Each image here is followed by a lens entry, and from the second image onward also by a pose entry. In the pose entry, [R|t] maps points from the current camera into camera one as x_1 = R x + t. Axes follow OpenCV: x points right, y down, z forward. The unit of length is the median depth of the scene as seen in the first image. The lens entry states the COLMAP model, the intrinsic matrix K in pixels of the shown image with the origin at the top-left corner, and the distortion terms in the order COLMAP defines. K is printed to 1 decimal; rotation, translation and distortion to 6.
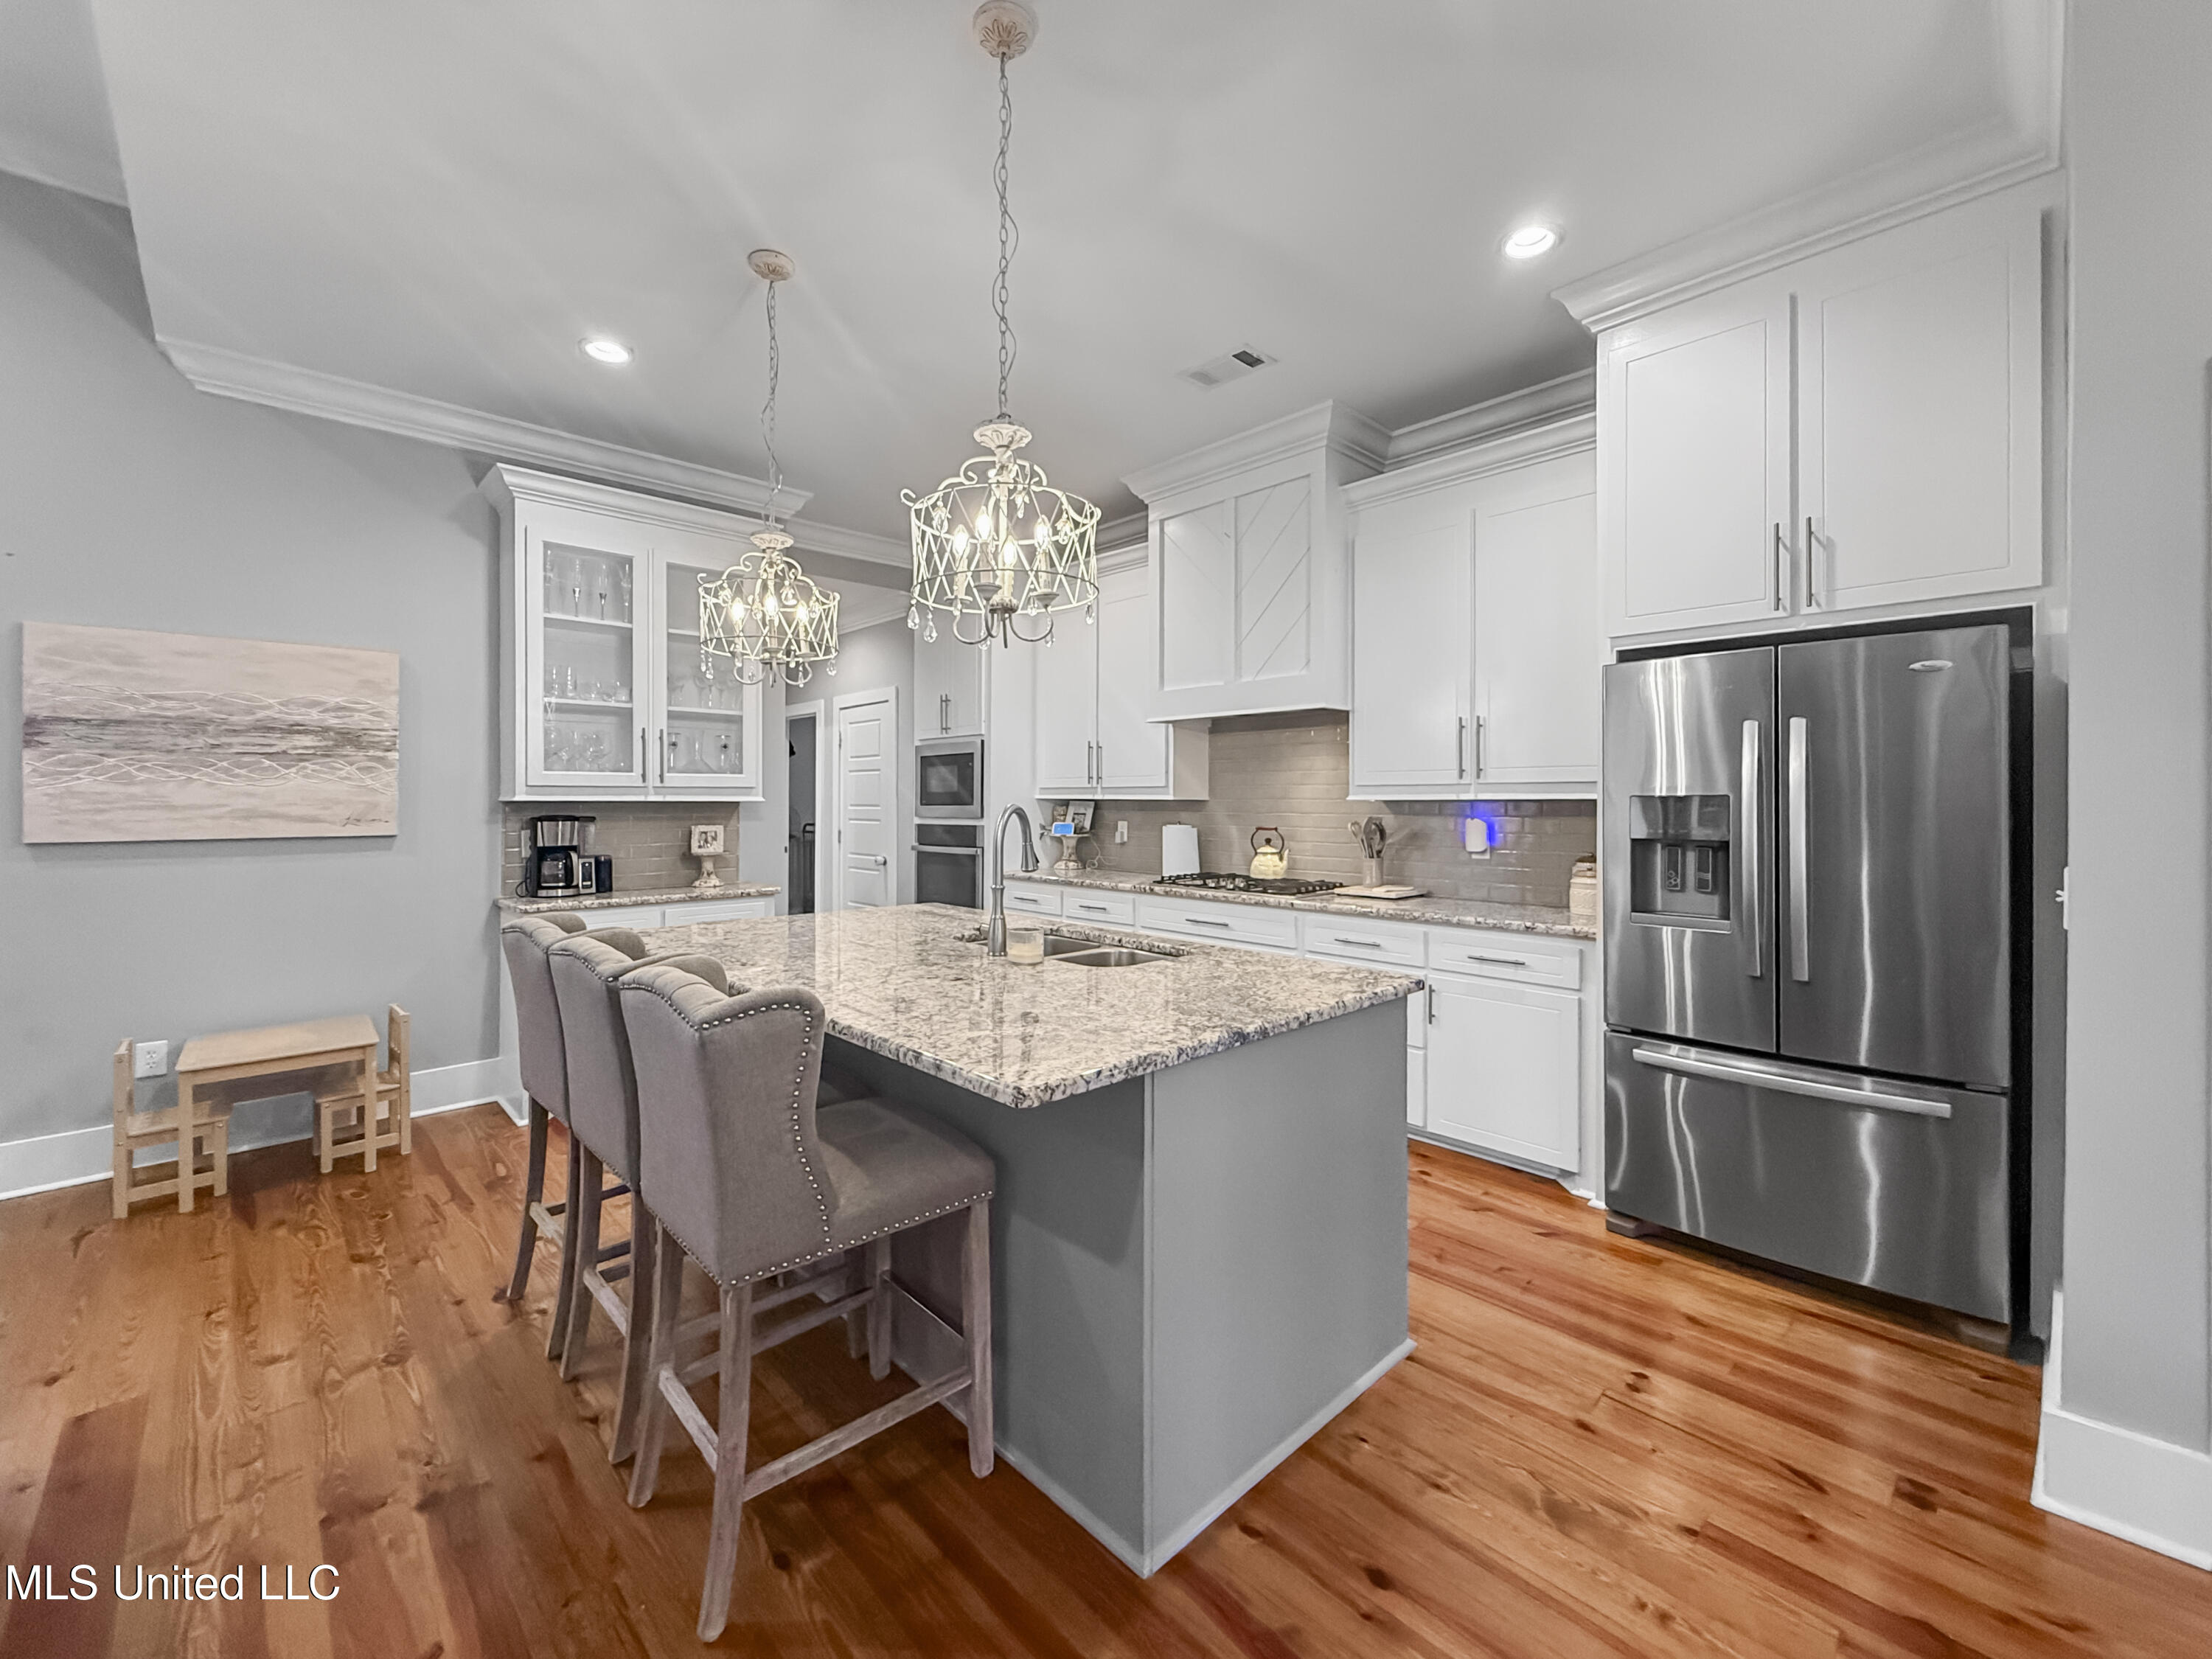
lens RADIAL K [[899.7, 0, 1088.9], [0, 899.7, 795.3], [0, 0, 1]] dist [-0.001673, 0.001022]
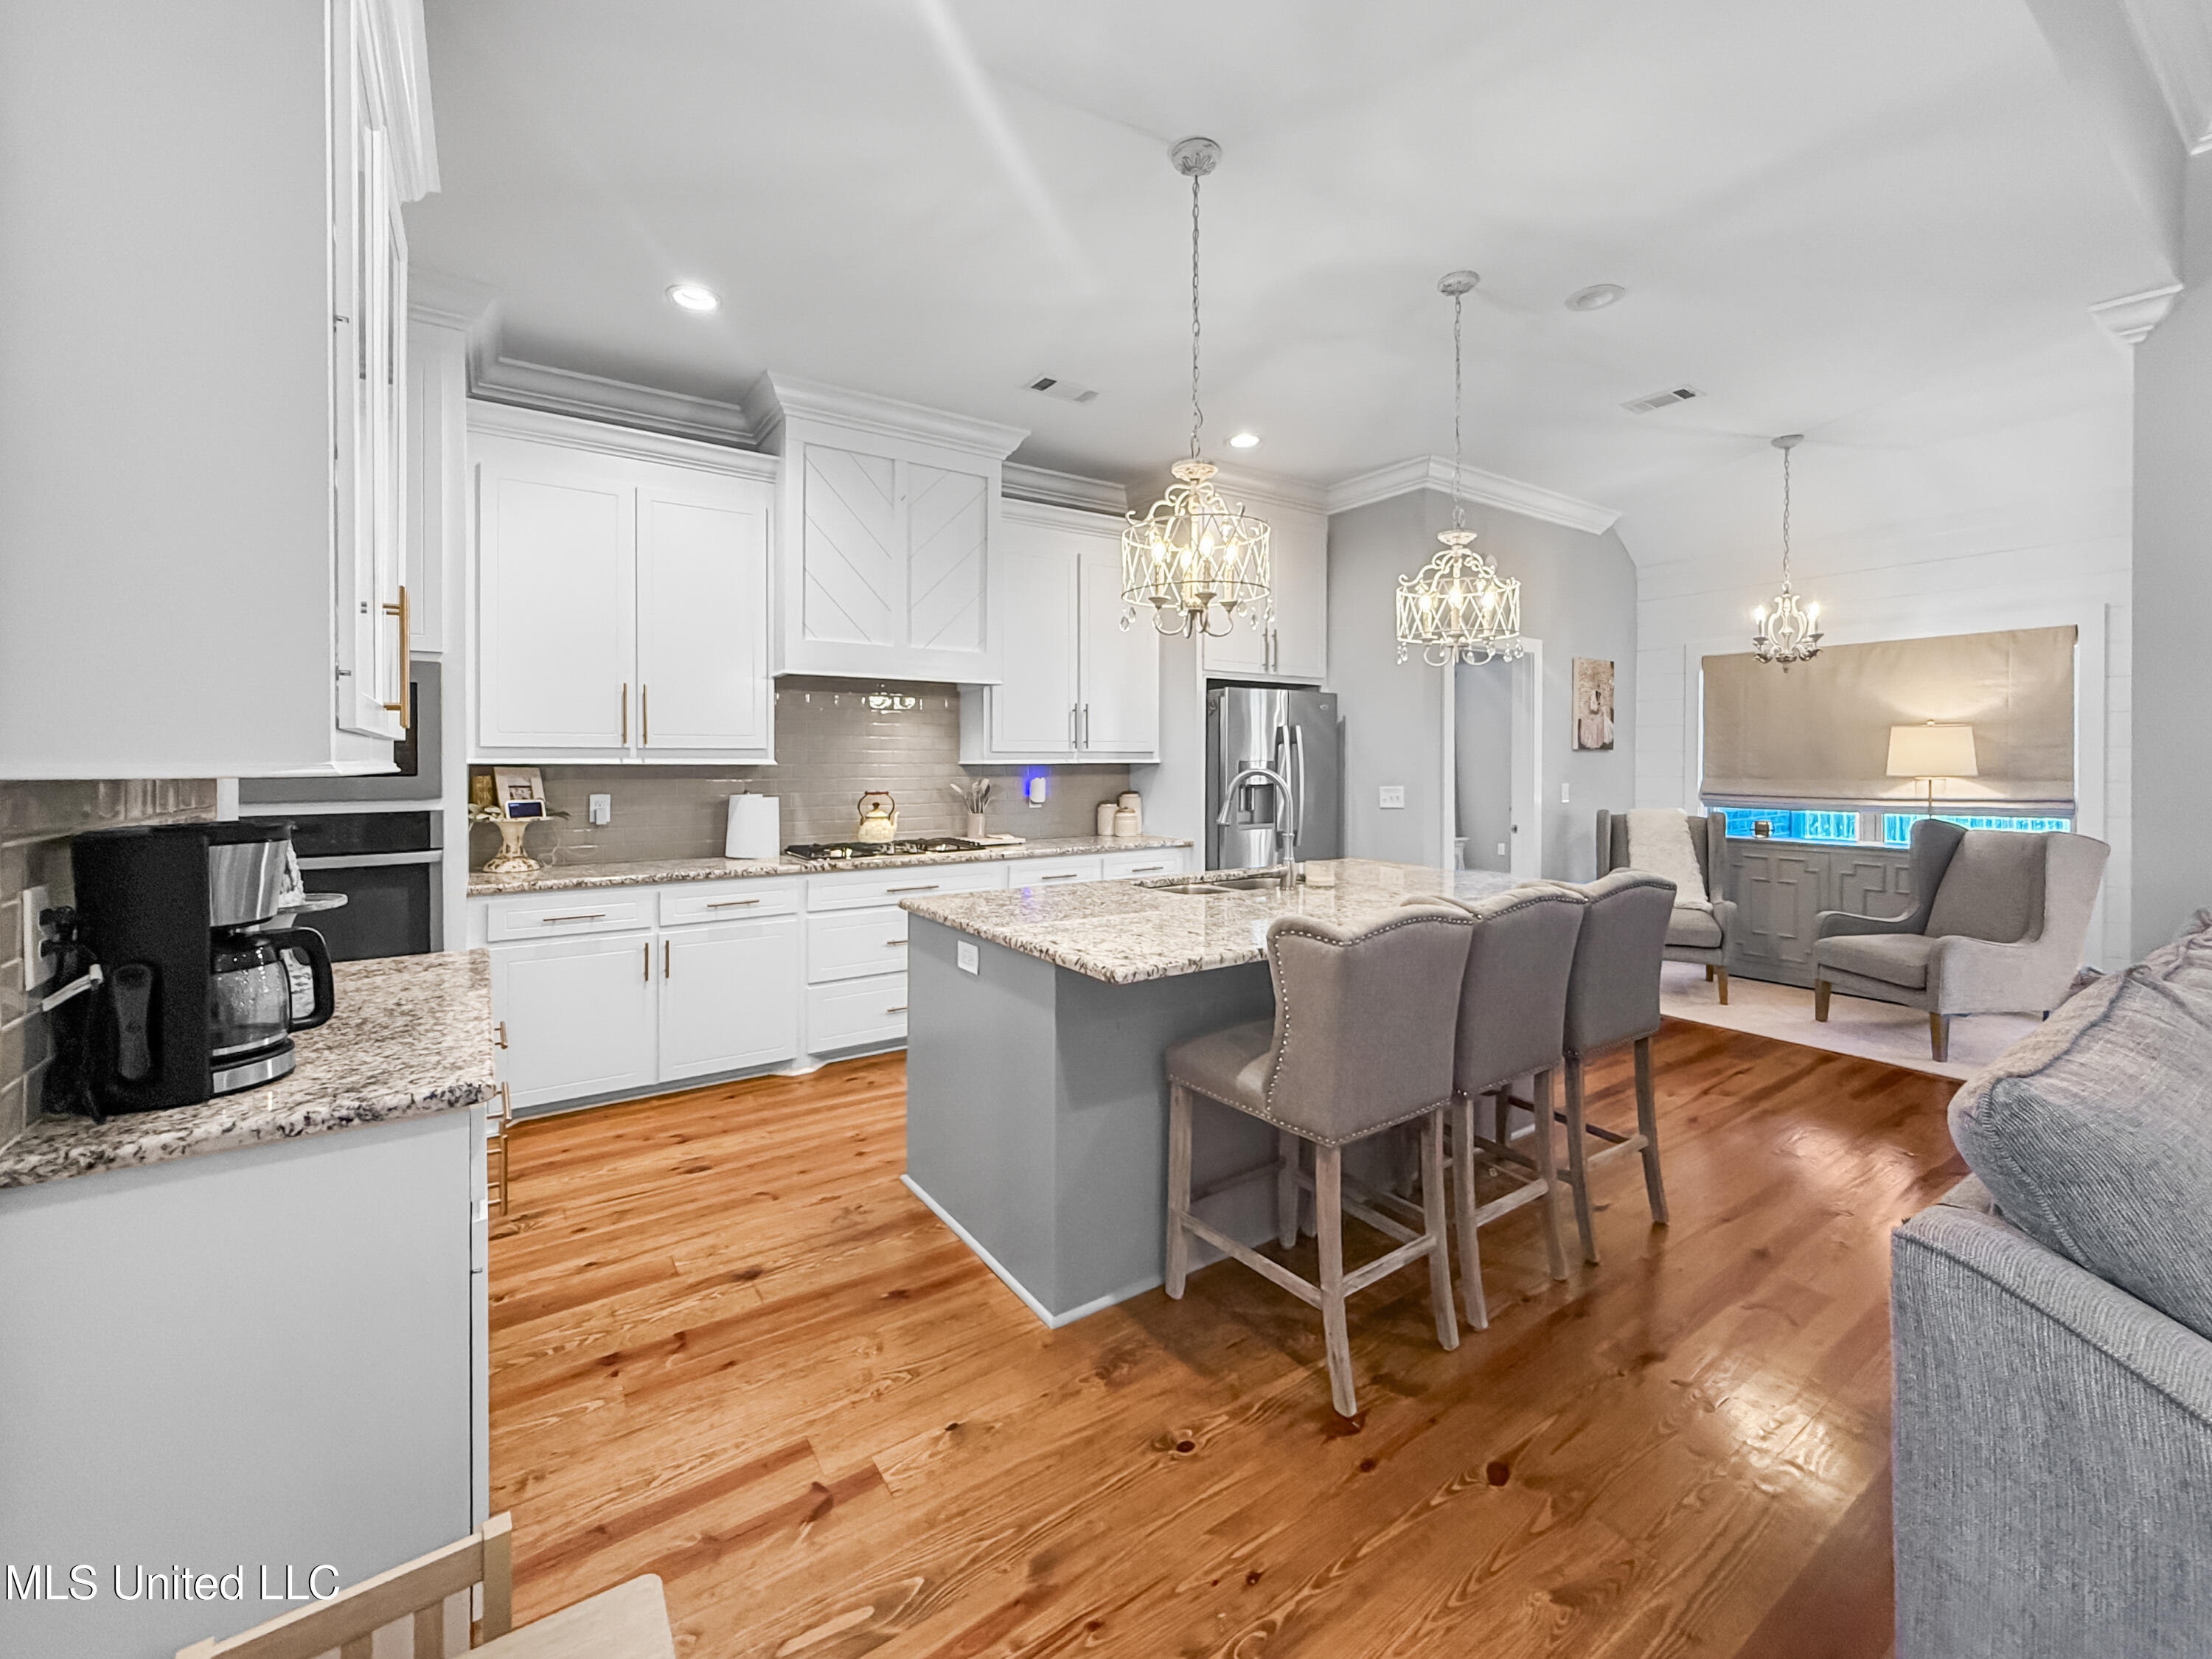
lens RADIAL K [[899.7, 0, 1139.5], [0, 899.7, 780.4], [0, 0, 1]] dist [-0.001673, 0.001022]
pose [[0.136896, -0.021976, 0.990342, -0.757341], [-0.004566, 0.999729, 0.022816, -0.001336], [-0.990575, -0.007646, 0.136759, 0.573228]]
